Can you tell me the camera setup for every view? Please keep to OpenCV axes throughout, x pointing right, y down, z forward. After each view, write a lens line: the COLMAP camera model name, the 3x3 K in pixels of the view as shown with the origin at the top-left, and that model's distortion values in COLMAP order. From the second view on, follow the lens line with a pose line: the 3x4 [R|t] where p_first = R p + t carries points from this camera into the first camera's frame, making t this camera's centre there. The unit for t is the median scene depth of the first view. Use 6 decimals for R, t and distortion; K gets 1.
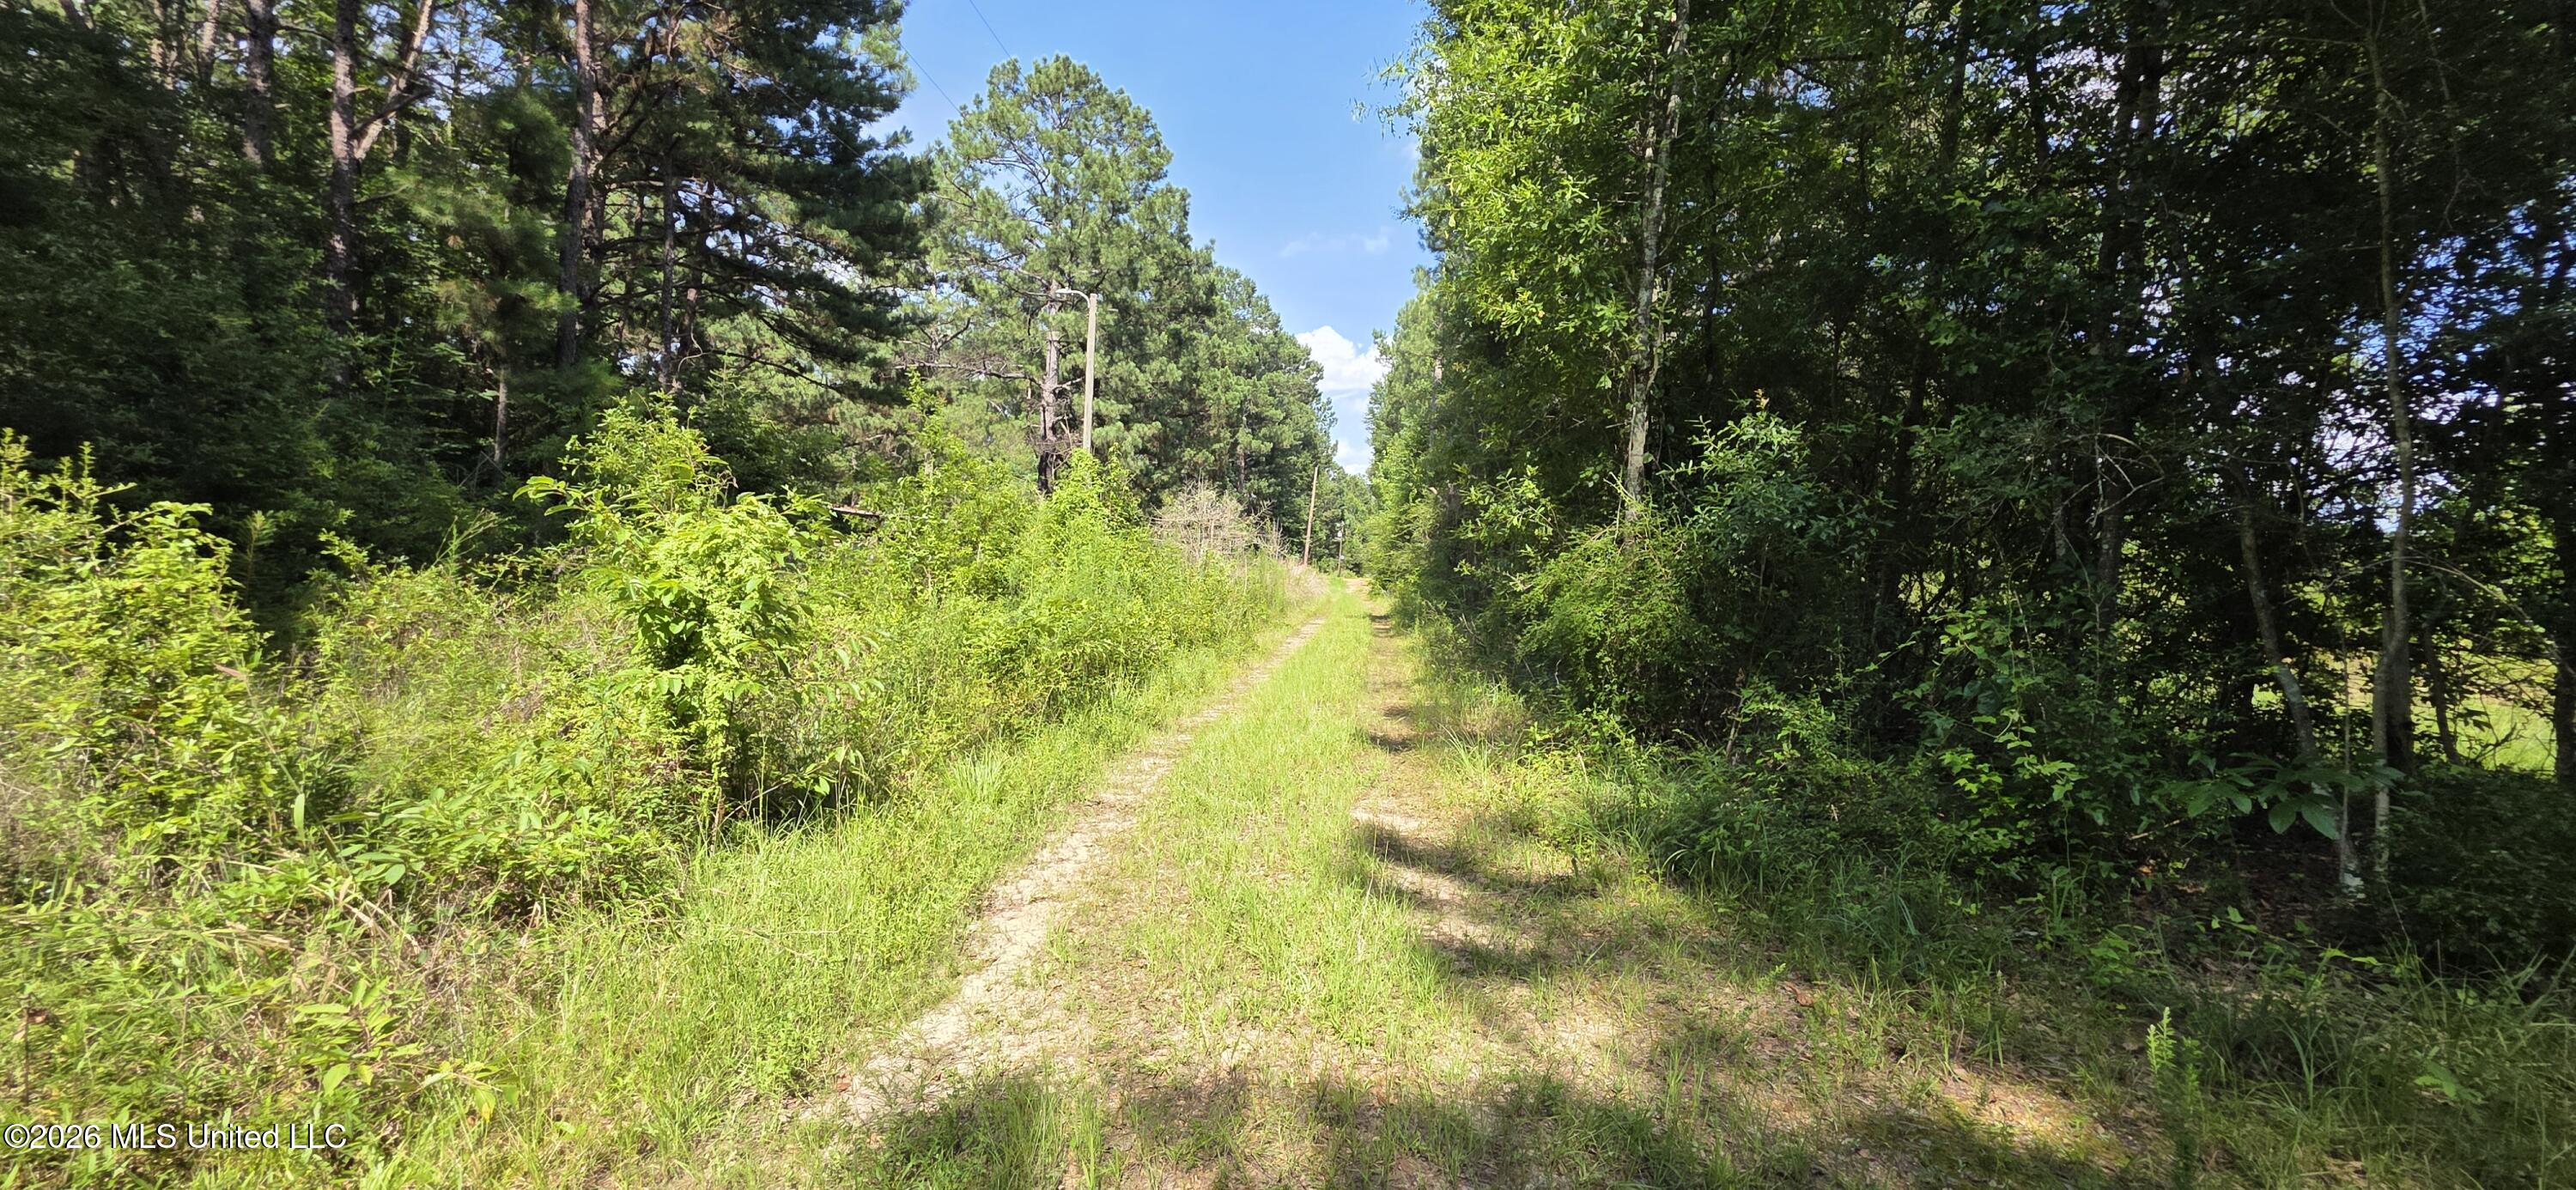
lens RADIAL K [[965.2, 0, 1285.5], [0, 965.2, 596.4], [0, 0, 1]] dist [-0.000529, -0.000170]
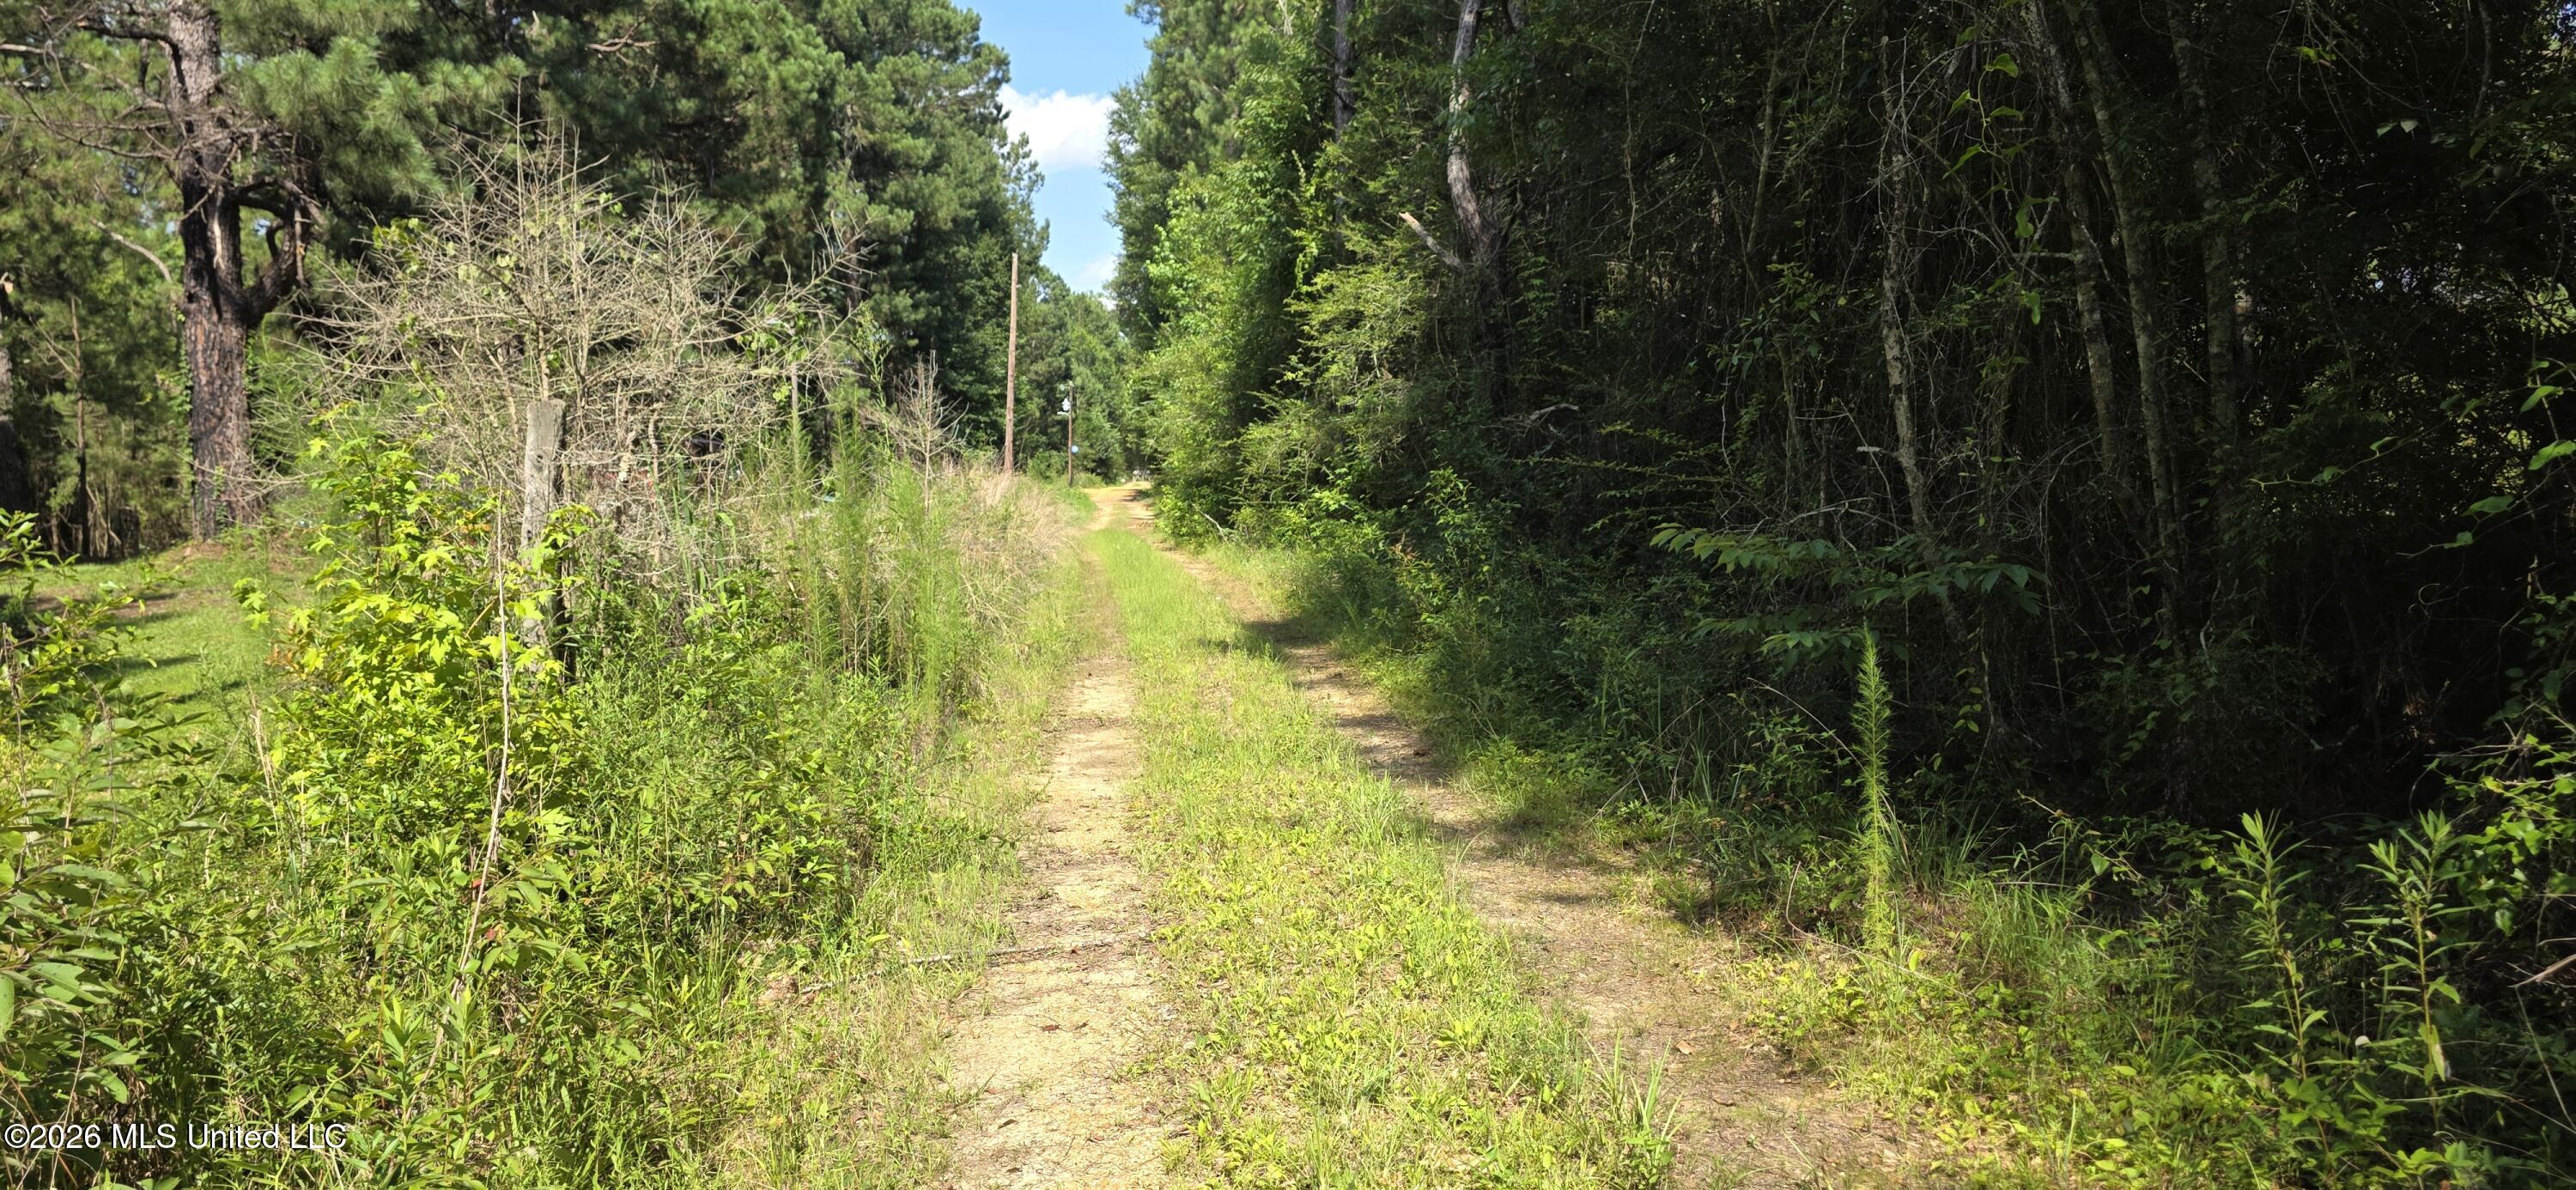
lens RADIAL K [[1710.6, 0, 1297.3], [0, 1710.6, 658.9], [0, 0, 1]] dist [0.055237, -0.062243]
pose [[0.980197, -0.083987, 0.179332, 0.000845], [0.068693, 0.993582, 0.089861, -0.004958], [-0.185728, -0.075763, 0.979676, 0.112308]]
